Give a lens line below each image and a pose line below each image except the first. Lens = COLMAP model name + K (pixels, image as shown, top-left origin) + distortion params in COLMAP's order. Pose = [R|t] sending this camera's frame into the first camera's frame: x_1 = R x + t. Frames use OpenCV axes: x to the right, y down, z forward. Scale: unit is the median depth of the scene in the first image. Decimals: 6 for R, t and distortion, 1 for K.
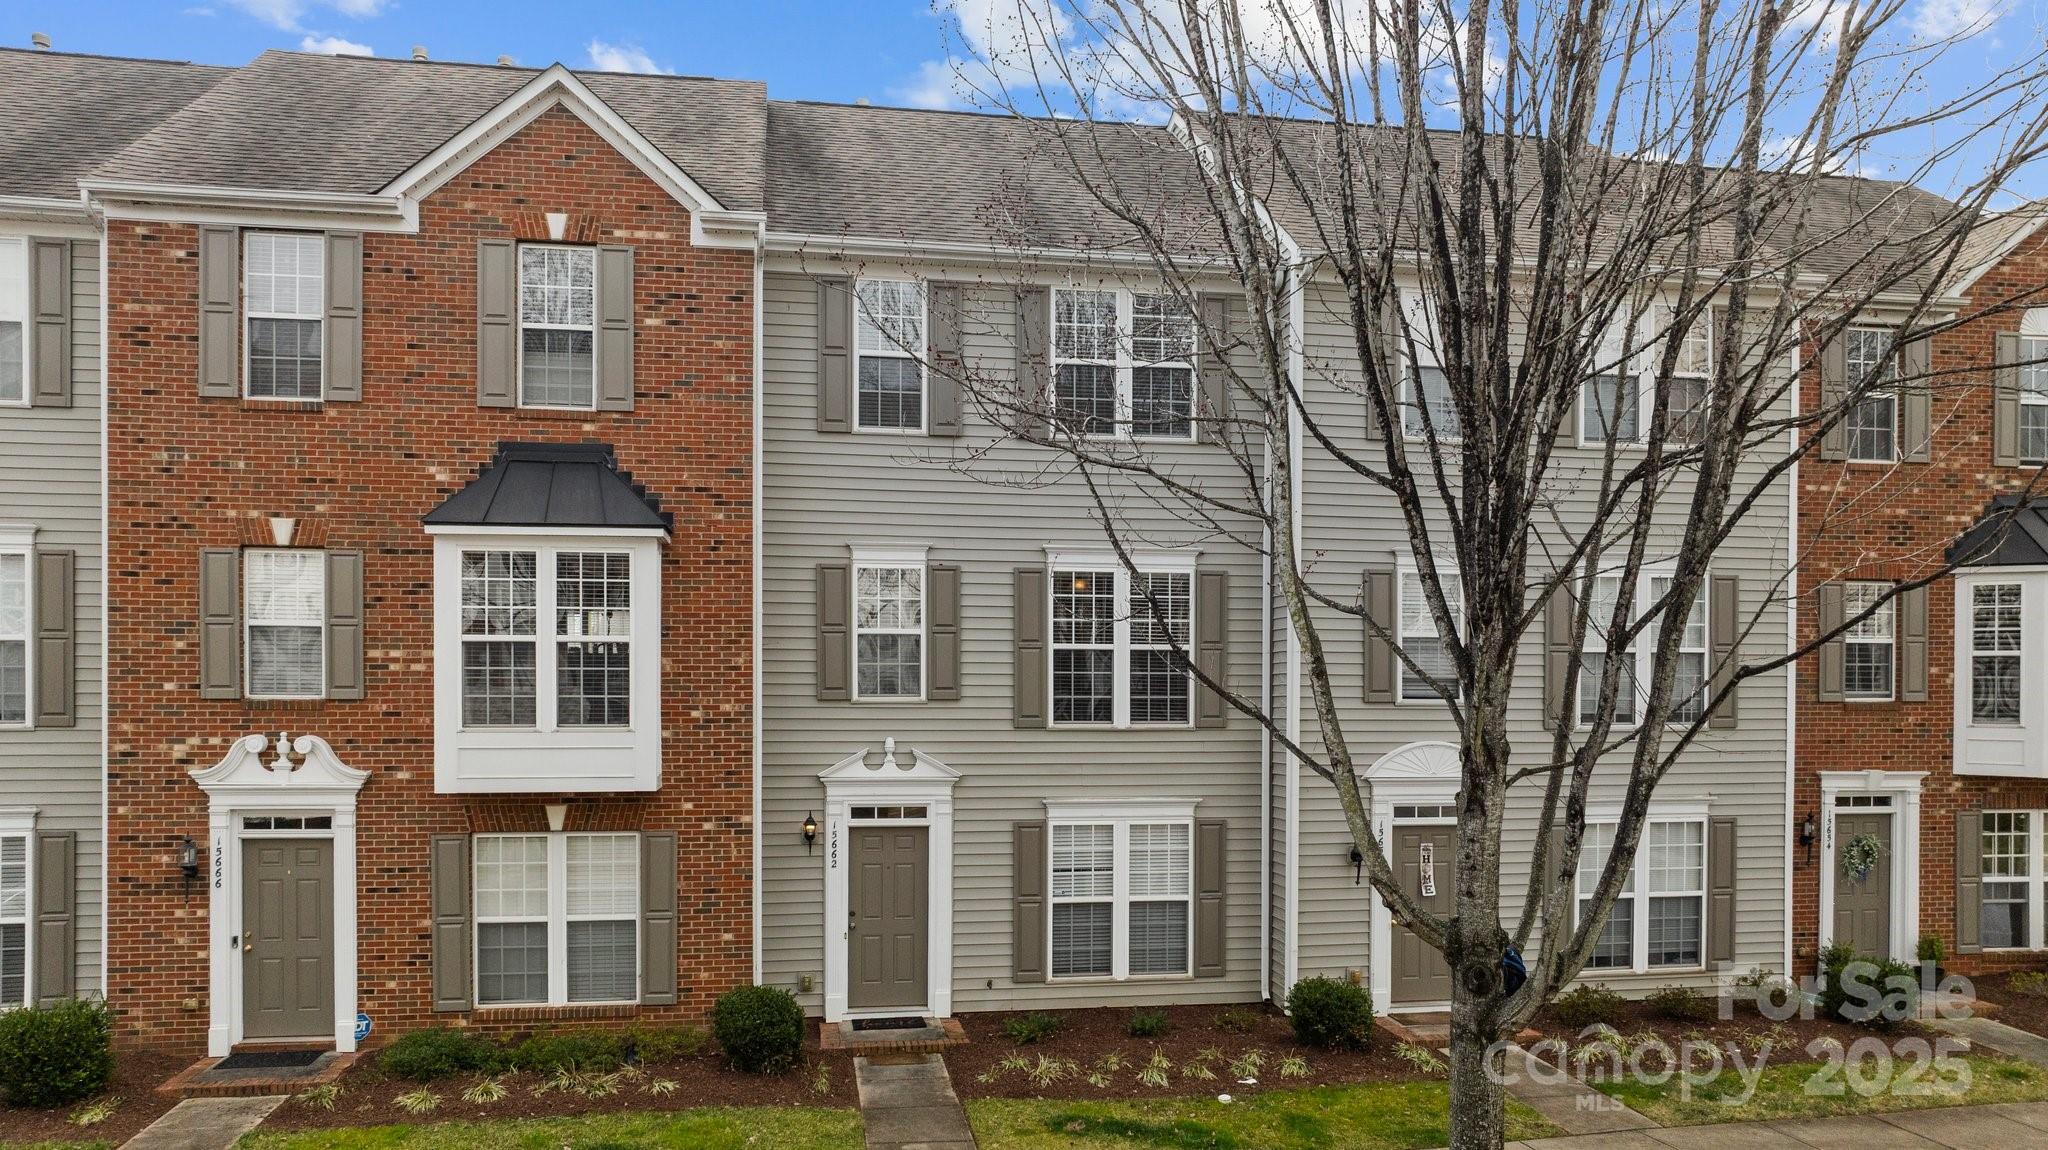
lens RADIAL K [[1420.7, 0, 1023.8], [0, 1420.7, 670.9], [0, 0, 1]] dist [-0.003446, 0.000626]
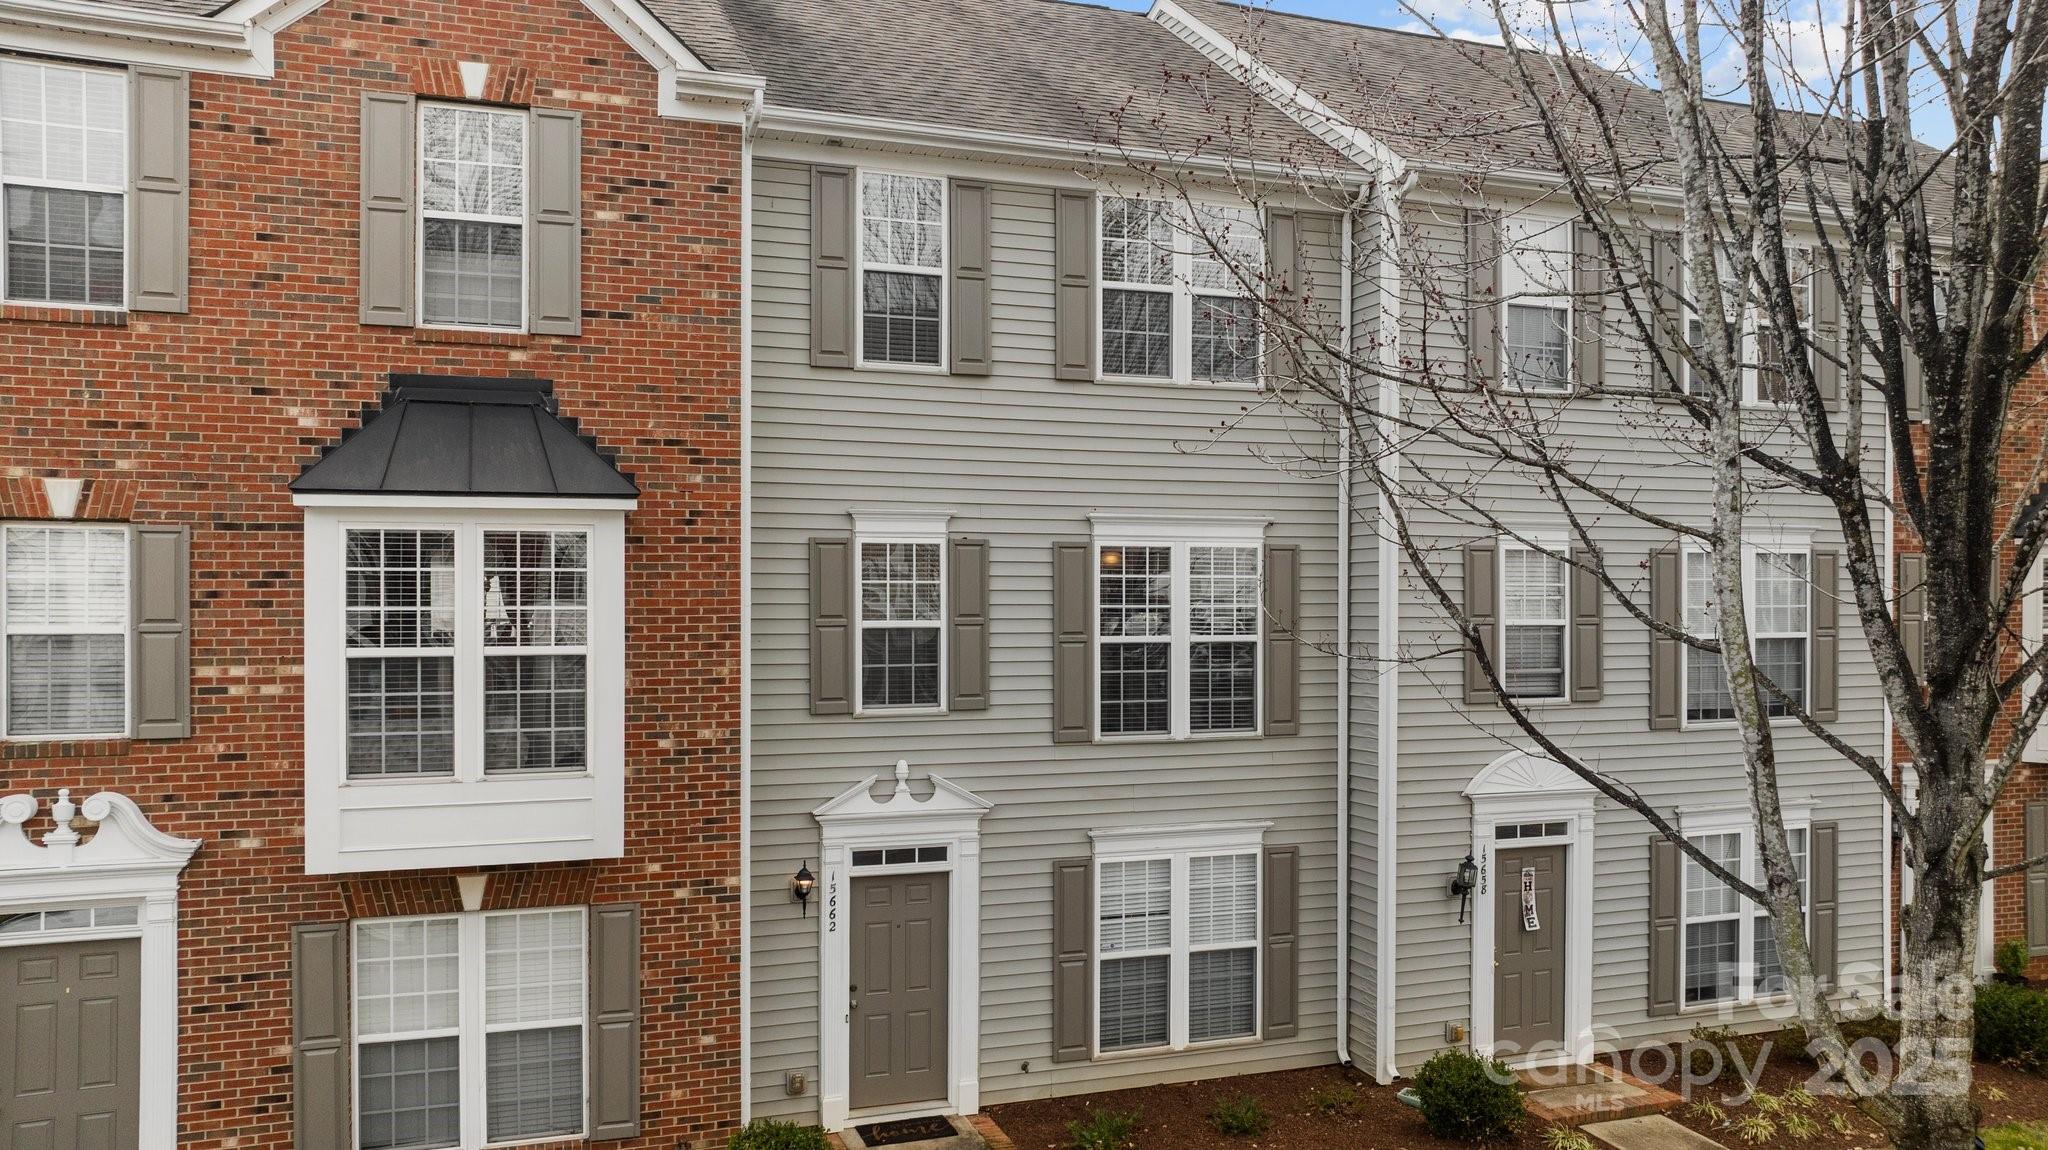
lens RADIAL K [[1431.7, 0, 1024.0], [0, 1431.7, 575.0], [0, 0, 1]] dist [-0.024052, 0.028901]
pose [[0.986213, -0.000769, 0.165479, -0.169003], [0.001781, 0.999981, -0.005970, -0.053296], [-0.165471, 0.006183, 0.986195, 0.229580]]
